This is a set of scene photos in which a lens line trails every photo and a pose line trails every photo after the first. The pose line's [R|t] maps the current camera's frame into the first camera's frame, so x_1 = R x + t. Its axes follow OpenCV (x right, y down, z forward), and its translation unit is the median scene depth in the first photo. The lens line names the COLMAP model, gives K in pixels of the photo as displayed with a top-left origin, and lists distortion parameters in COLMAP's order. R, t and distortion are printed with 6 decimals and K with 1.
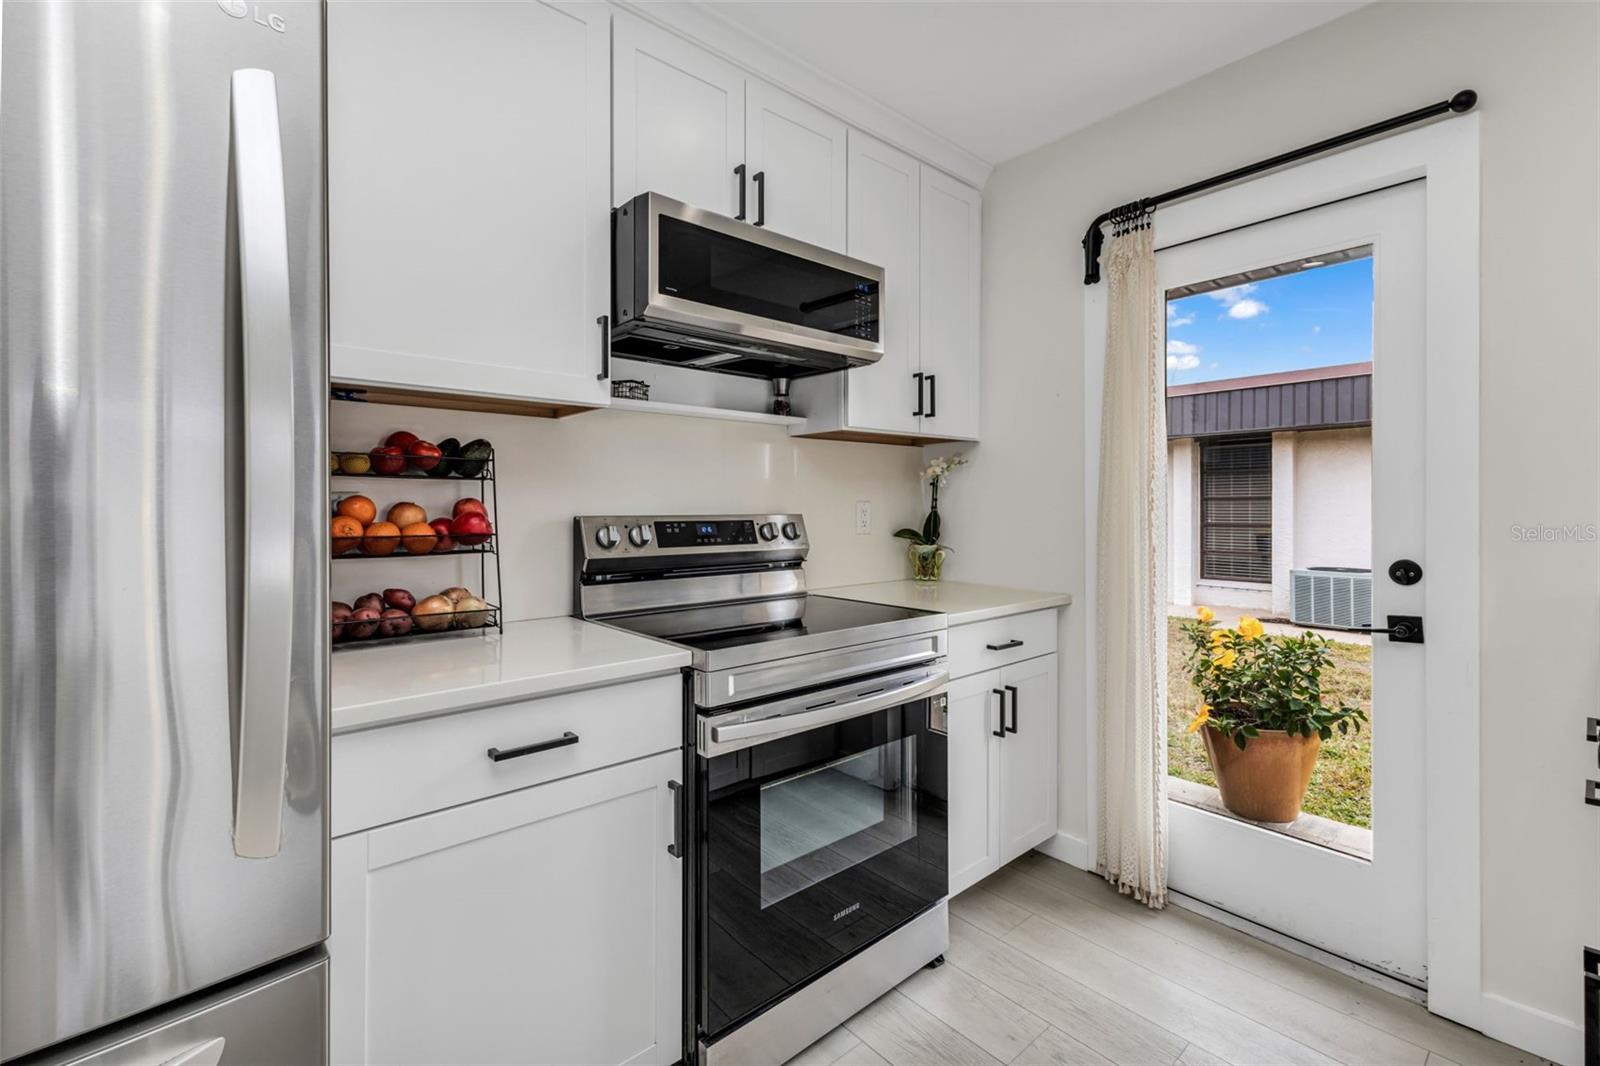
lens RADIAL K [[696.7, 0, 800.6], [0, 696.7, 509.5], [0, 0, 1]] dist [0.009796, -0.000071]
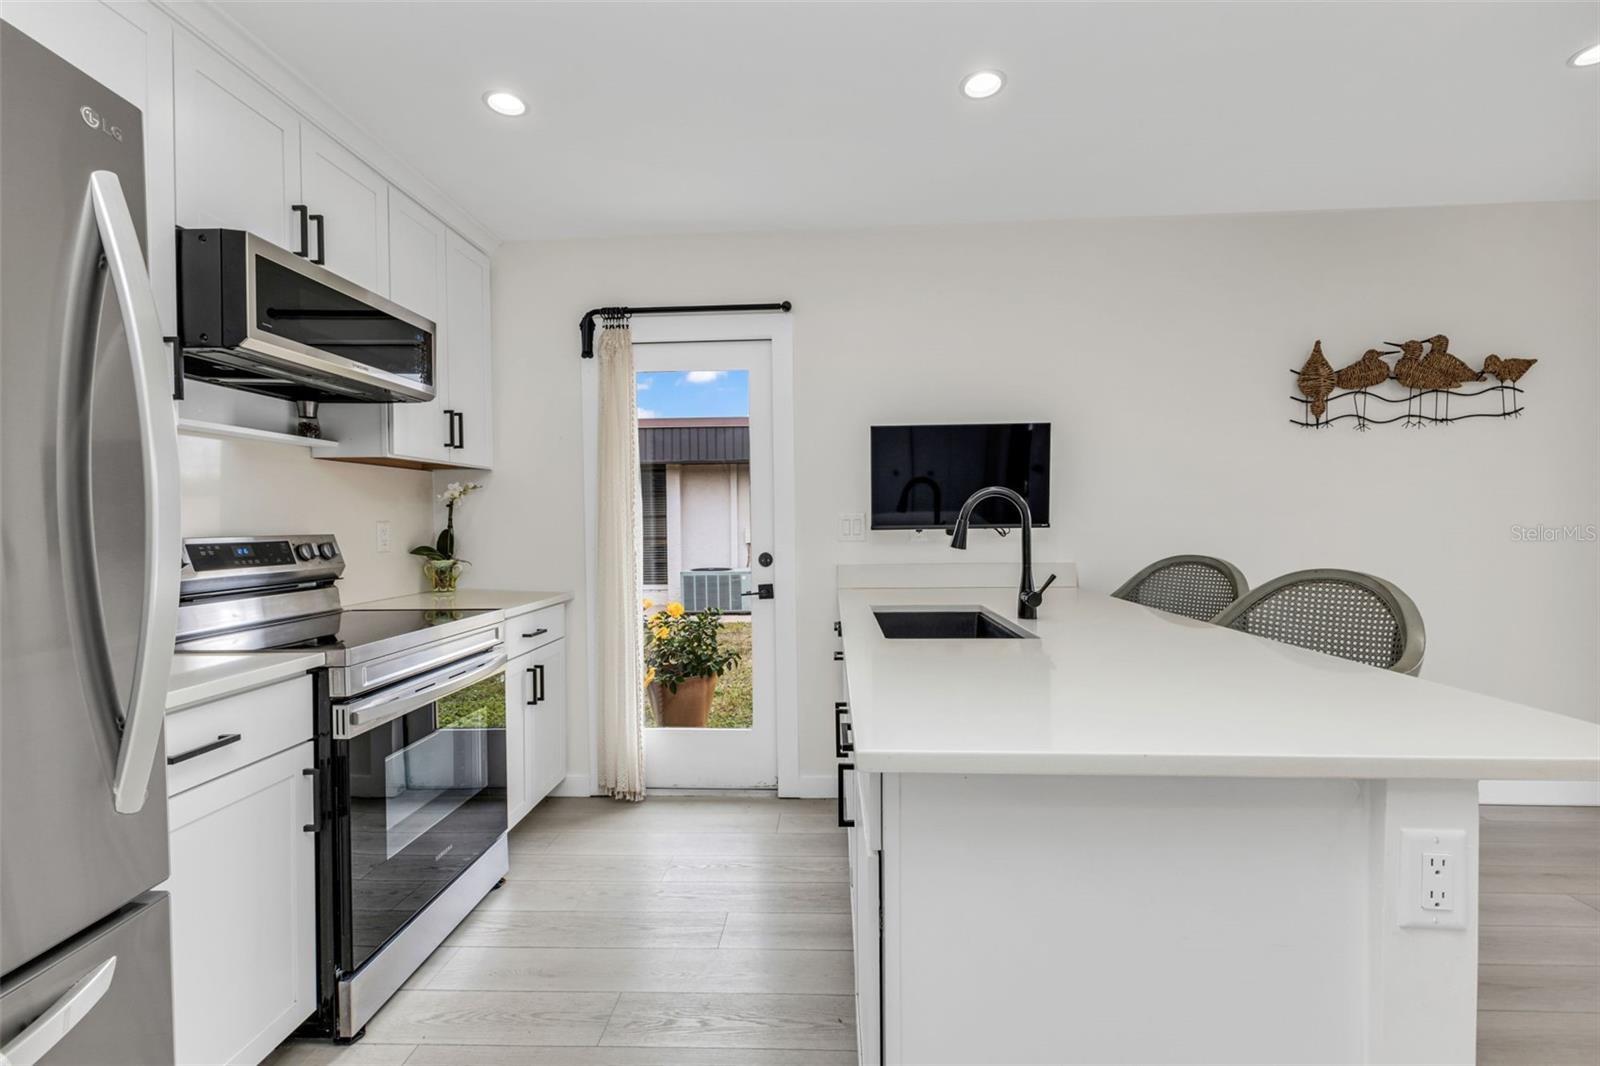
lens RADIAL K [[705.3, 0, 801.2], [0, 705.3, 528.2], [0, 0, 1]] dist [0.010114, -0.000108]
pose [[0.695992, -0.014117, 0.717910, -0.305534], [0.013787, 0.999885, 0.006295, 0.000515], [-0.717917, 0.005516, 0.696107, -0.263229]]
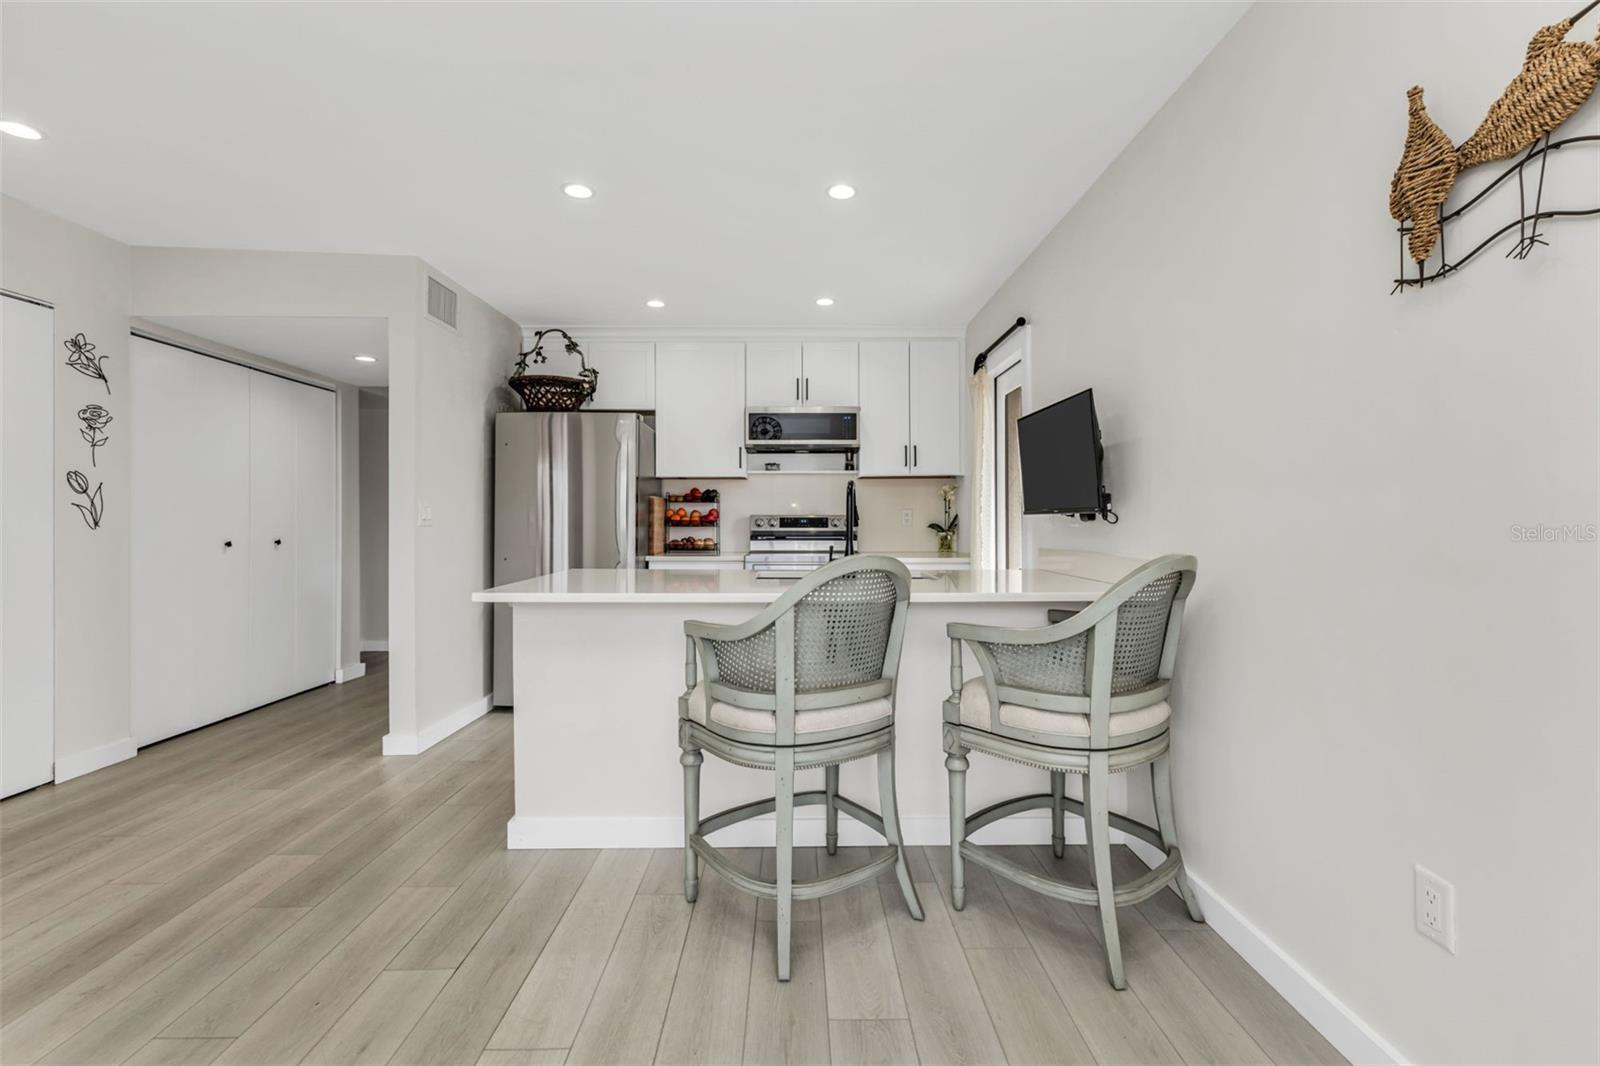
lens RADIAL K [[690.0, 0, 800.0], [0, 690.0, 519.2], [0, 0, 1]] dist [0.000584, -0.000221]
pose [[0.758902, -0.000034, -0.651205, 1.417248], [-0.002132, 0.999995, -0.002536, 0.028644], [0.651201, 0.003313, 0.758898, -0.828612]]
